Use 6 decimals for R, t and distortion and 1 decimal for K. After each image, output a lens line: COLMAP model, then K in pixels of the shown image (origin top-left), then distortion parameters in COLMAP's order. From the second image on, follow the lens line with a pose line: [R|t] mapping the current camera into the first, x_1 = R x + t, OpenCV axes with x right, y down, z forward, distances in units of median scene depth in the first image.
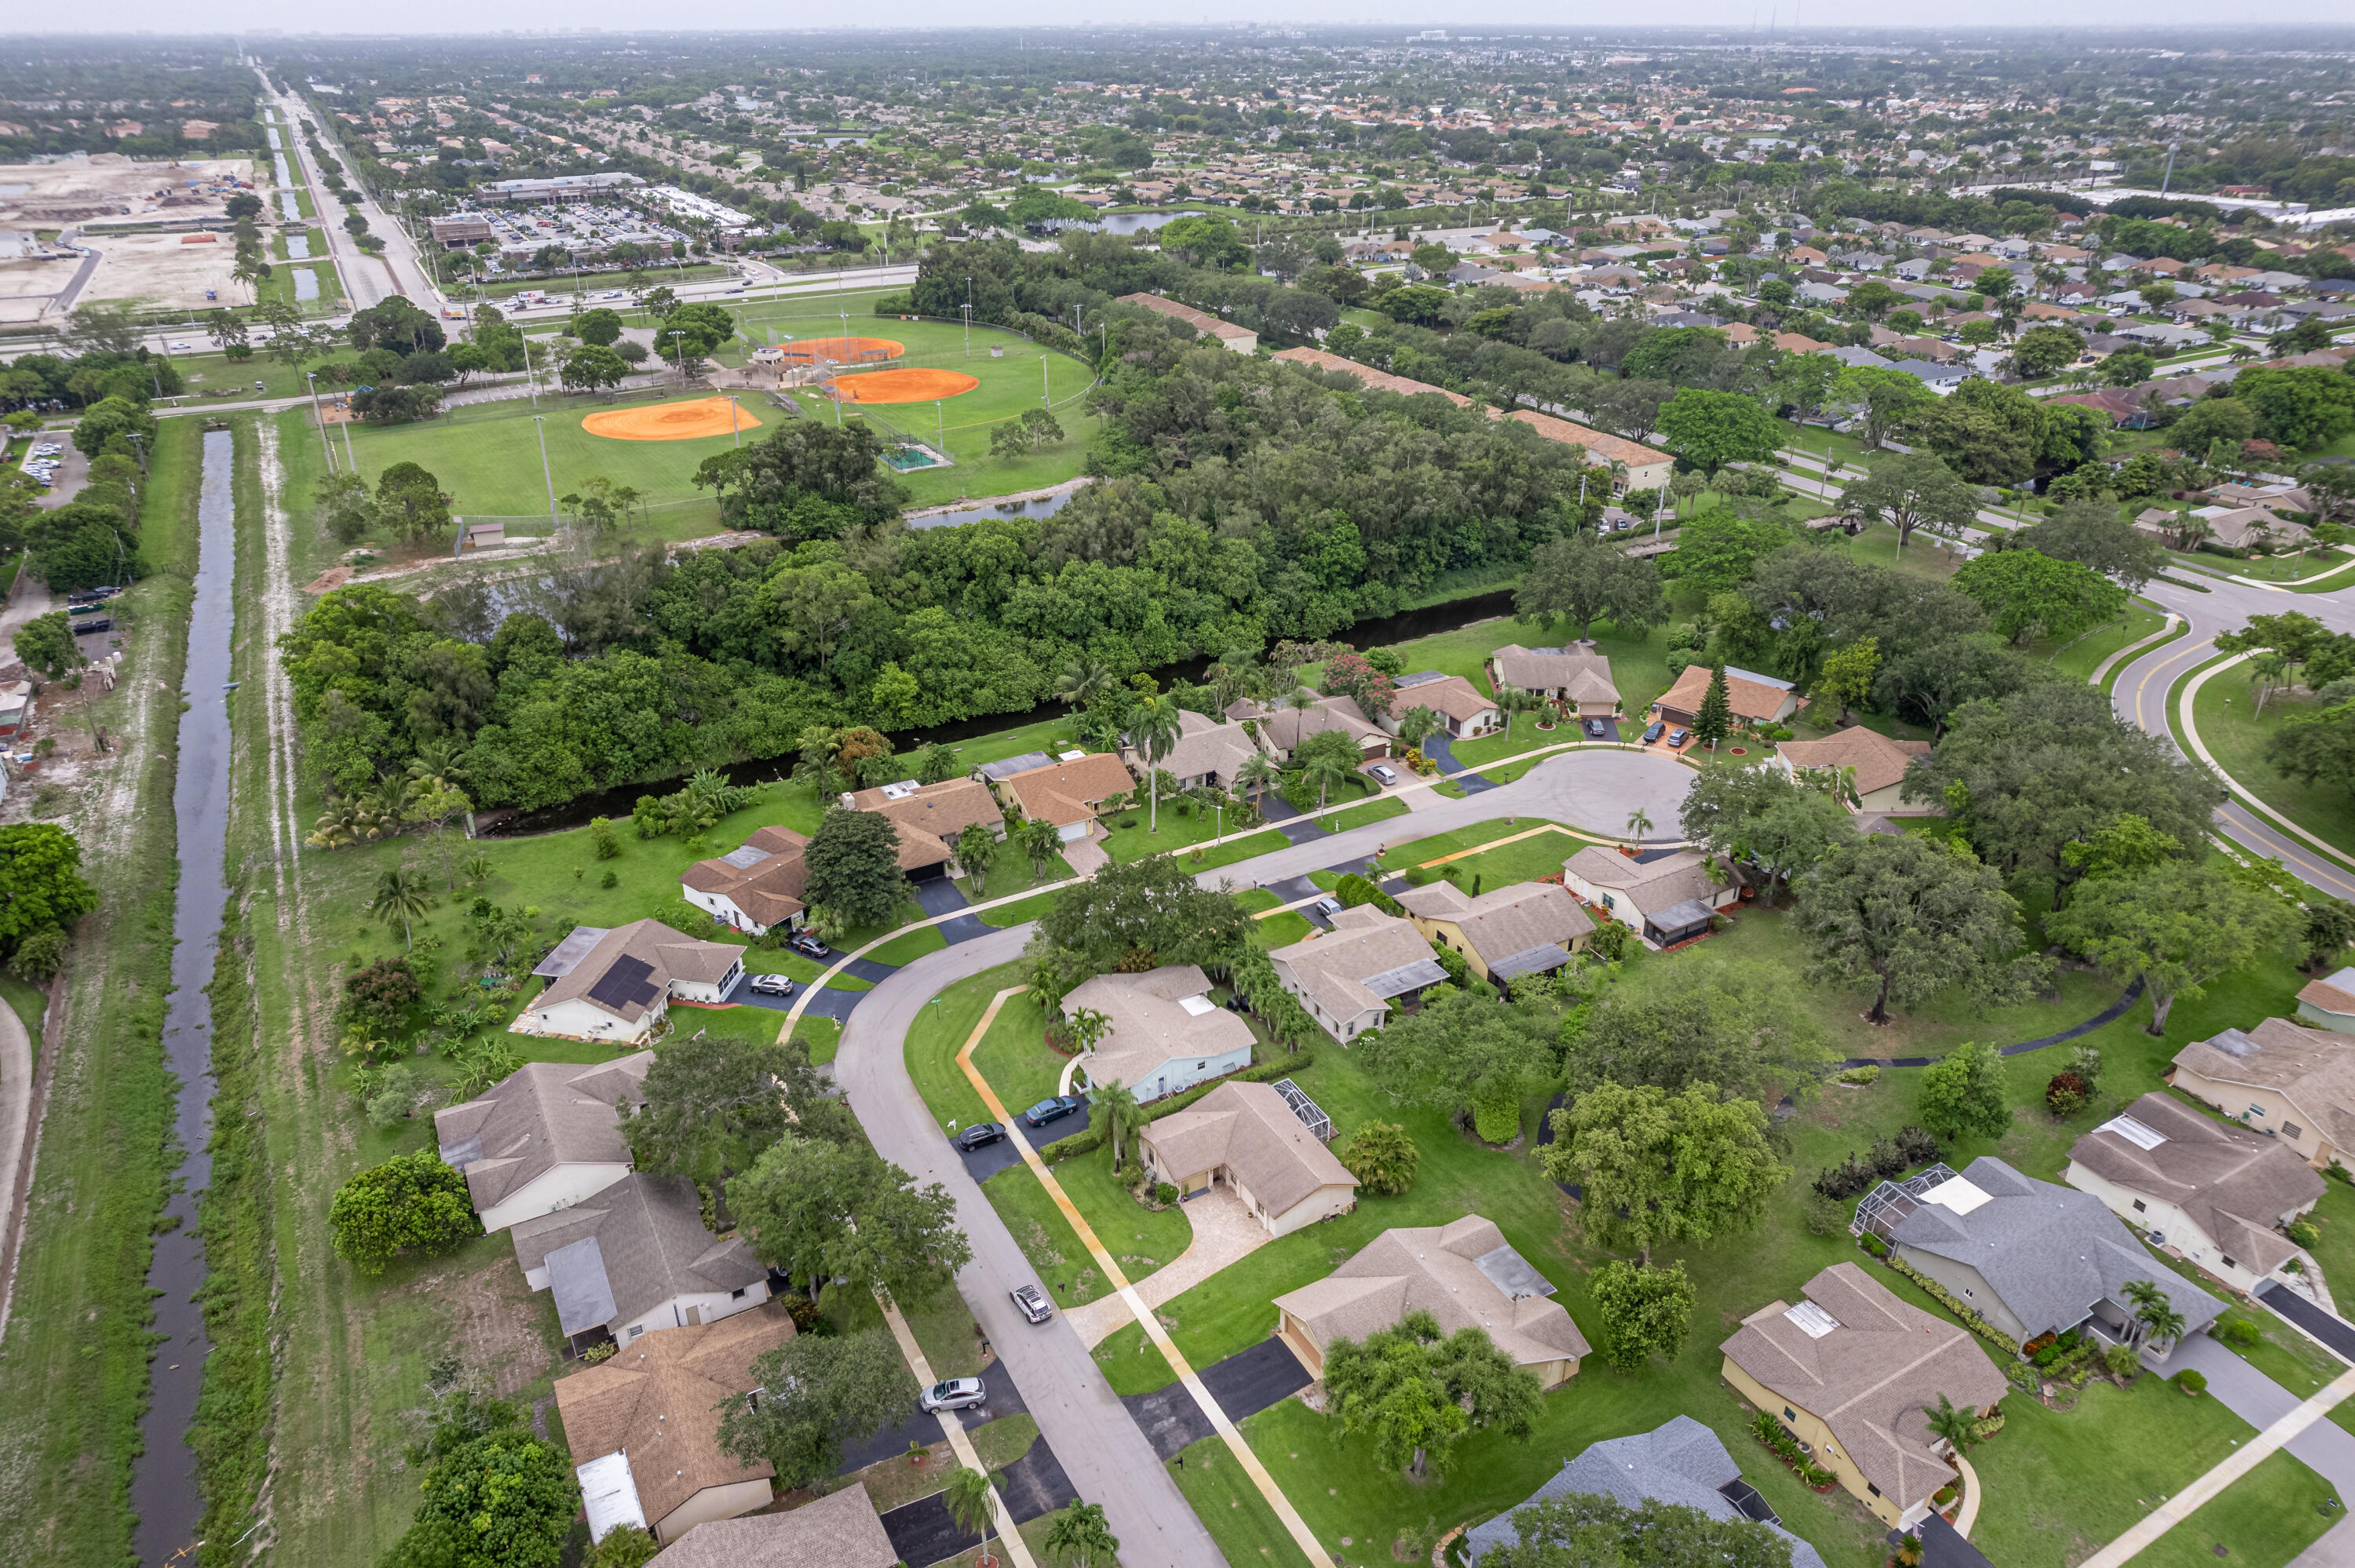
lens RADIAL K [[1556.1, 0, 1171.3], [0, 1556.1, 782.8], [0, 0, 1]] dist [-0.056371, 0.039606]
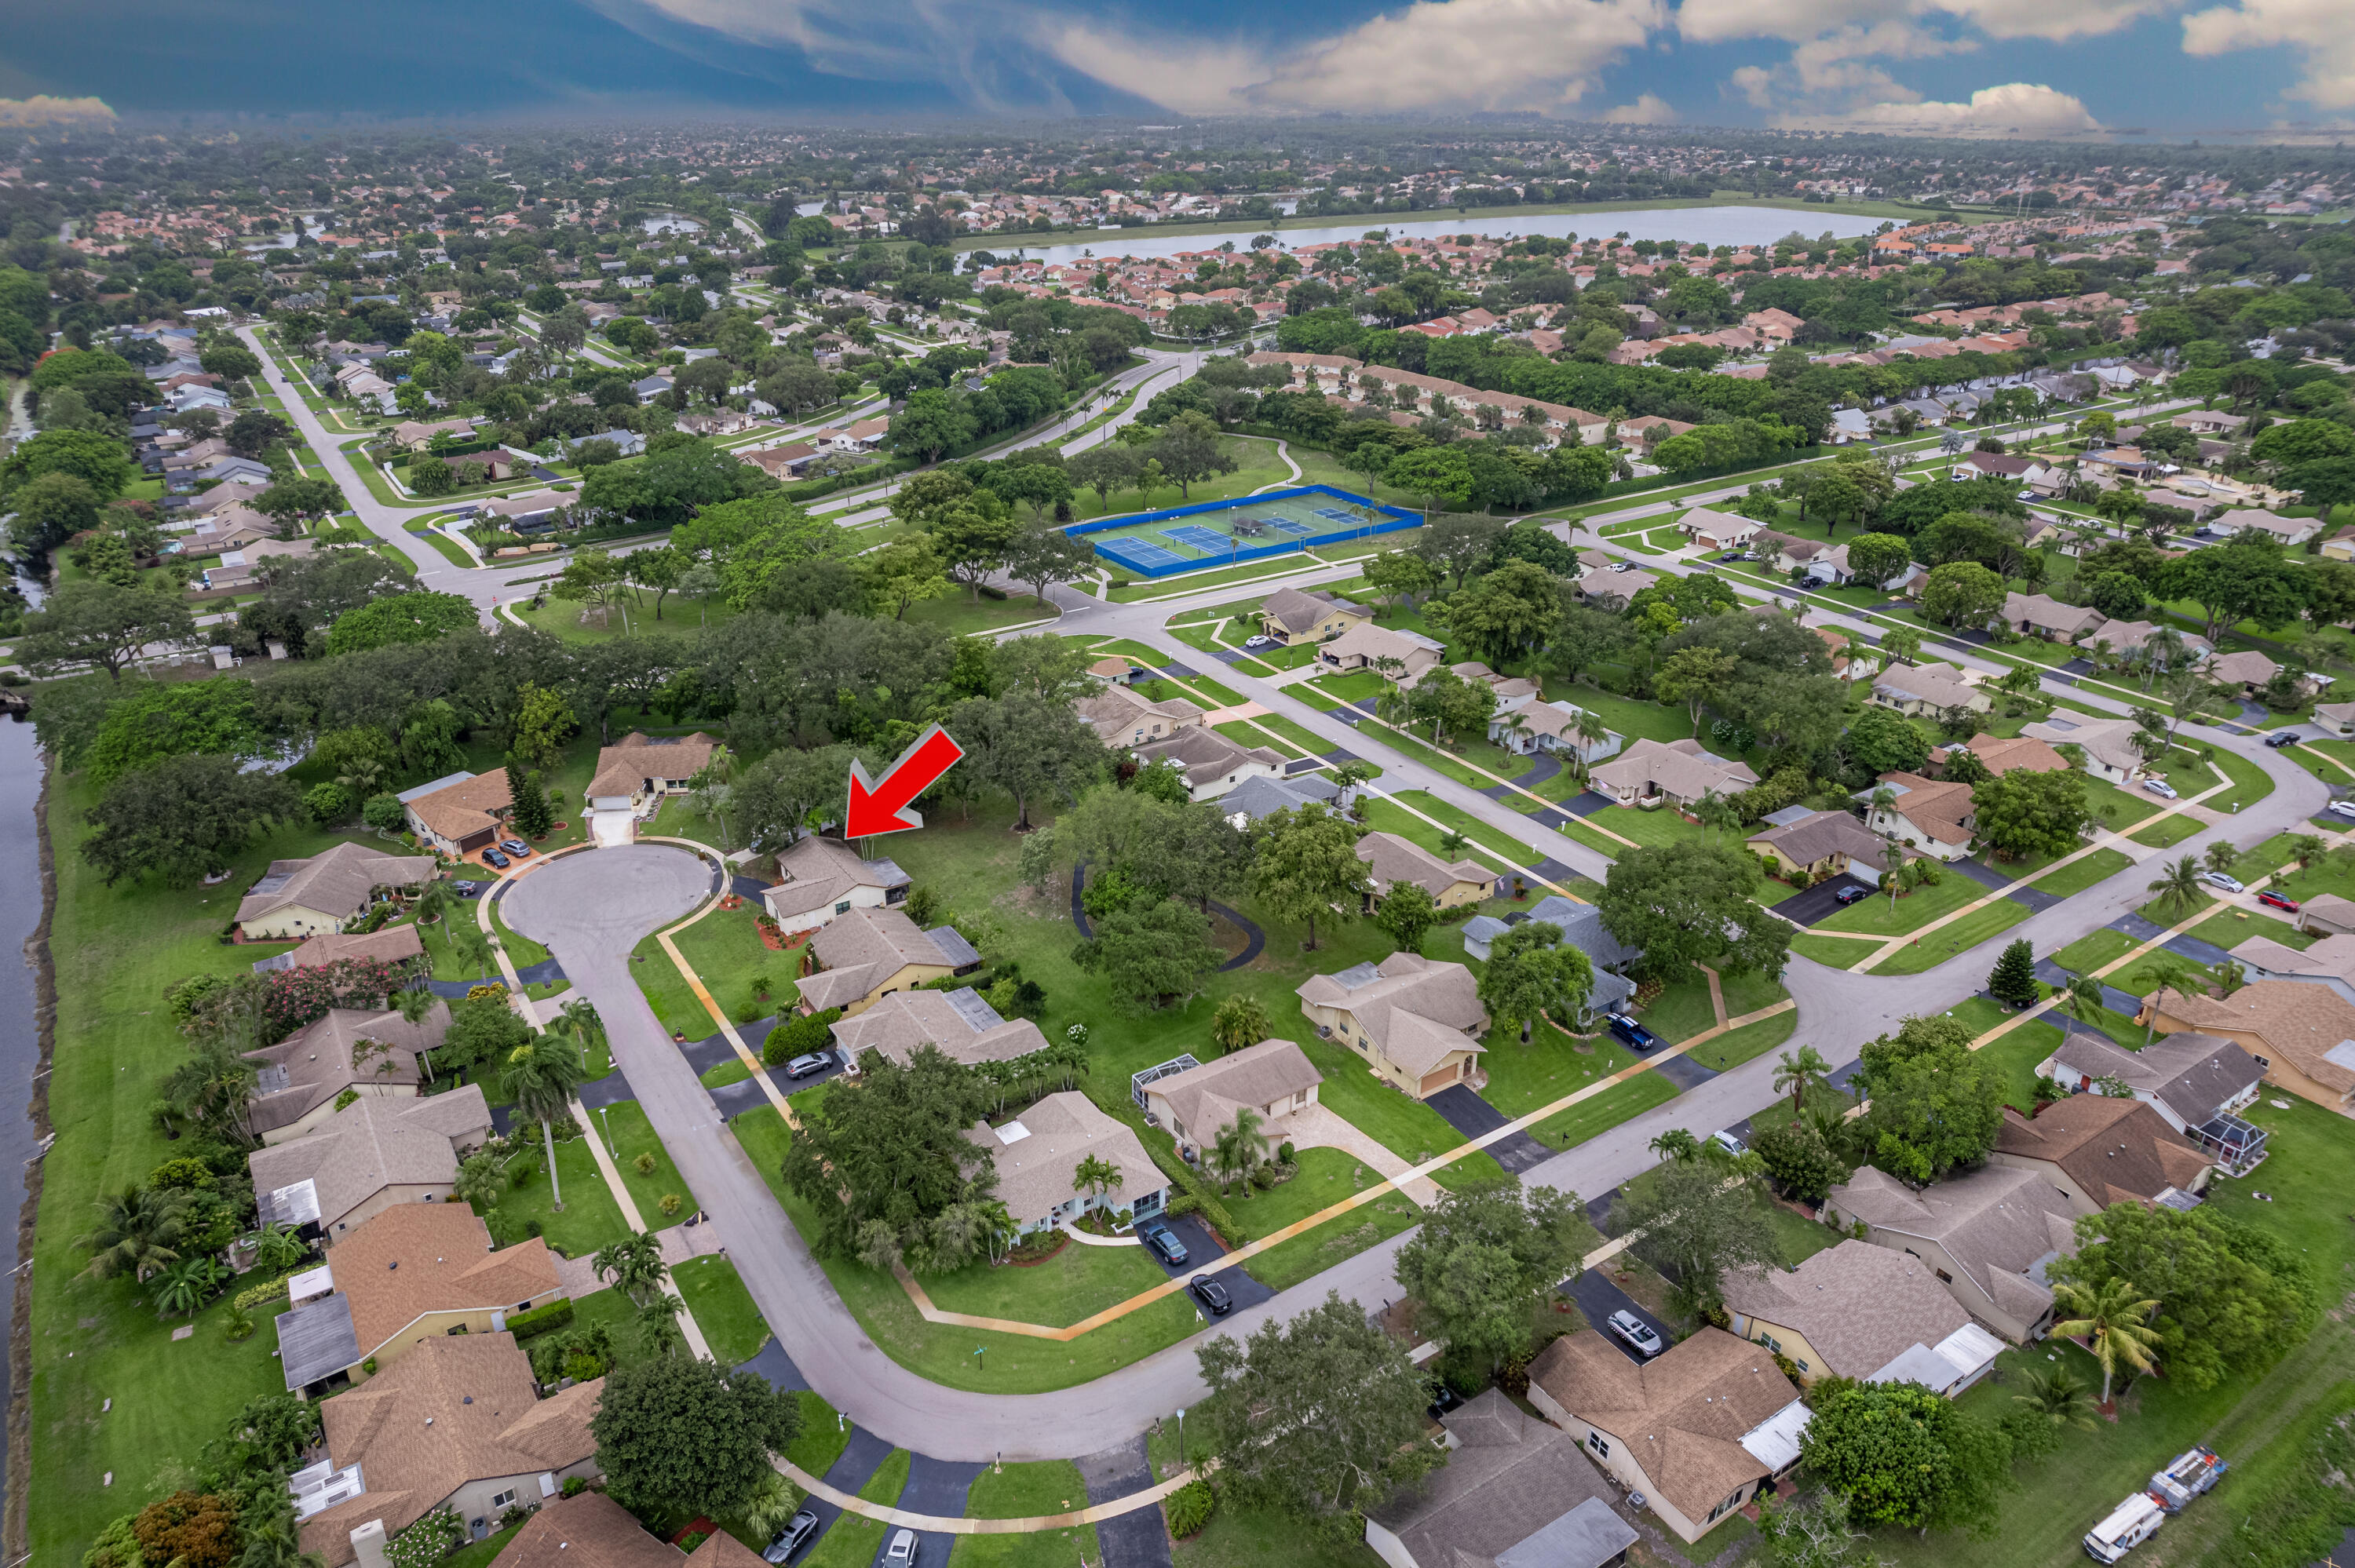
lens RADIAL K [[1556.1, 0, 1216.5], [0, 1556.1, 779.4], [0, 0, 1]] dist [-0.056371, 0.039606]
pose [[-0.082485, -0.417315, 0.905011, -0.528419], [0.445273, 0.796992, 0.408089, -0.250086], [-0.891588, 0.436638, 0.120079, 0.478234]]
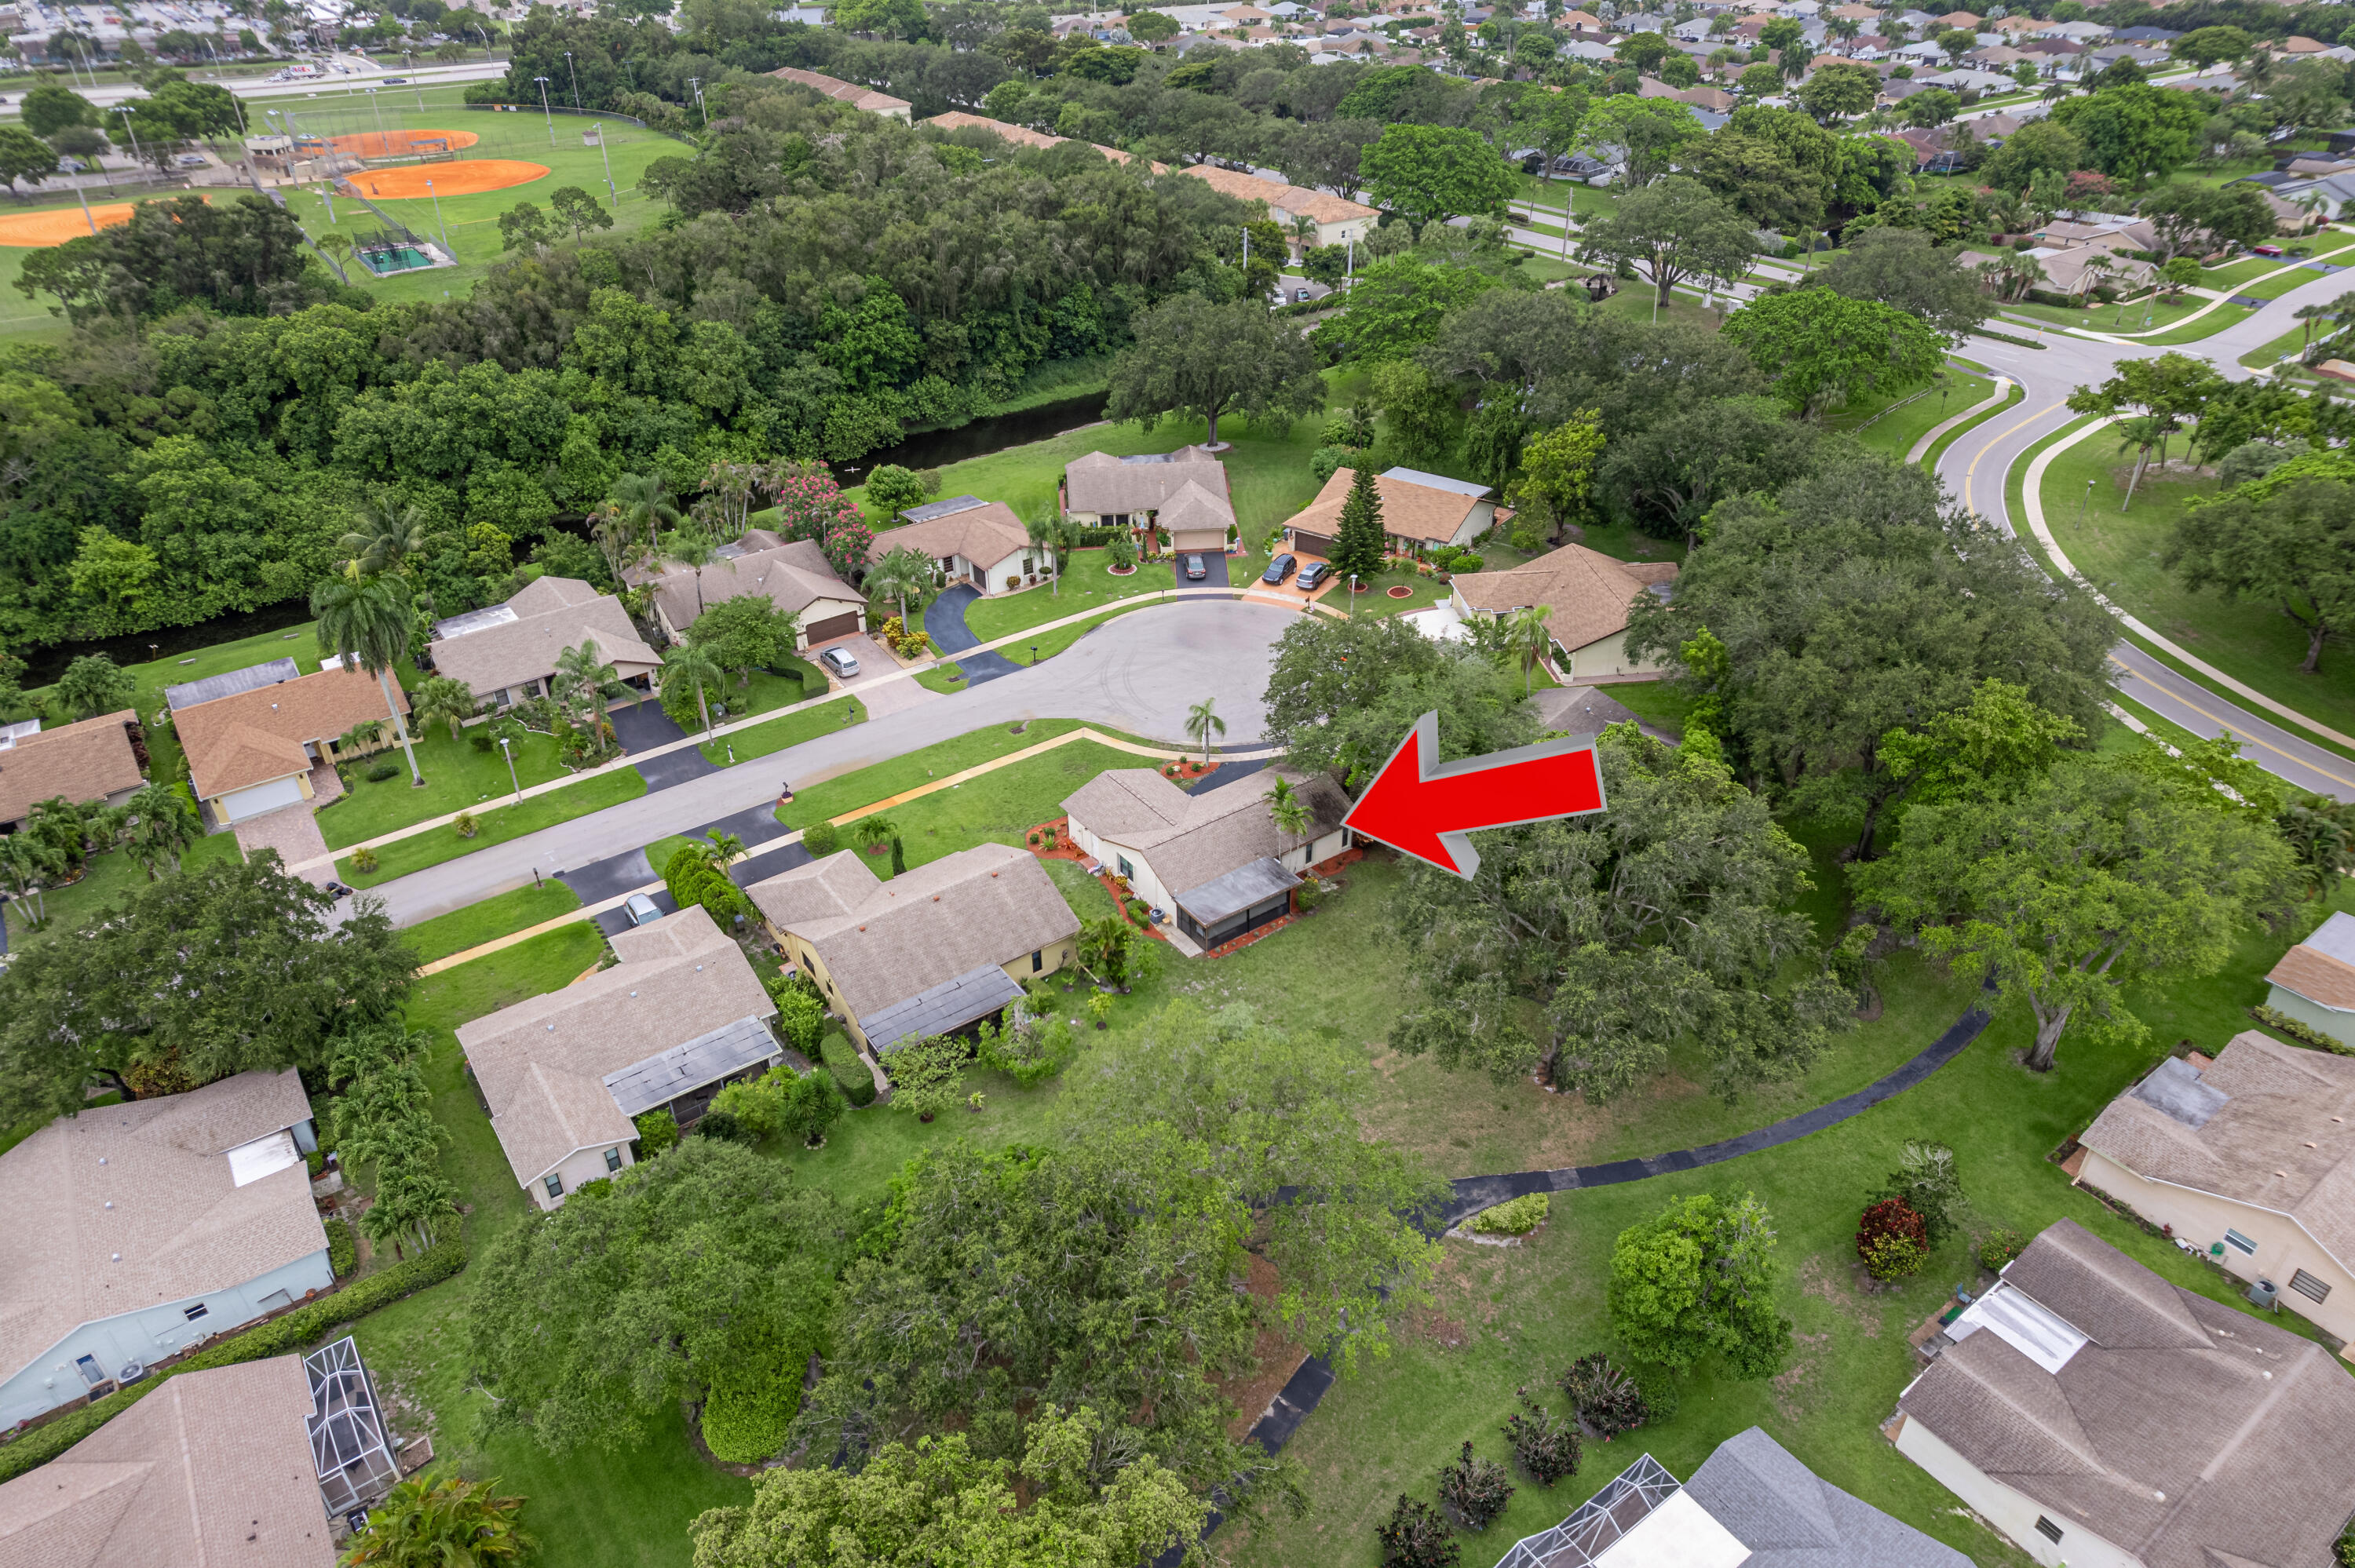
lens RADIAL K [[1556.1, 0, 1171.9], [0, 1556.1, 790.0], [0, 0, 1]] dist [-0.056371, 0.039606]
pose [[0.992548, -0.067577, 0.101402, 0.190027], [0.057529, 0.993429, 0.098939, -0.007471], [-0.107422, -0.092368, 0.989913, 0.333630]]
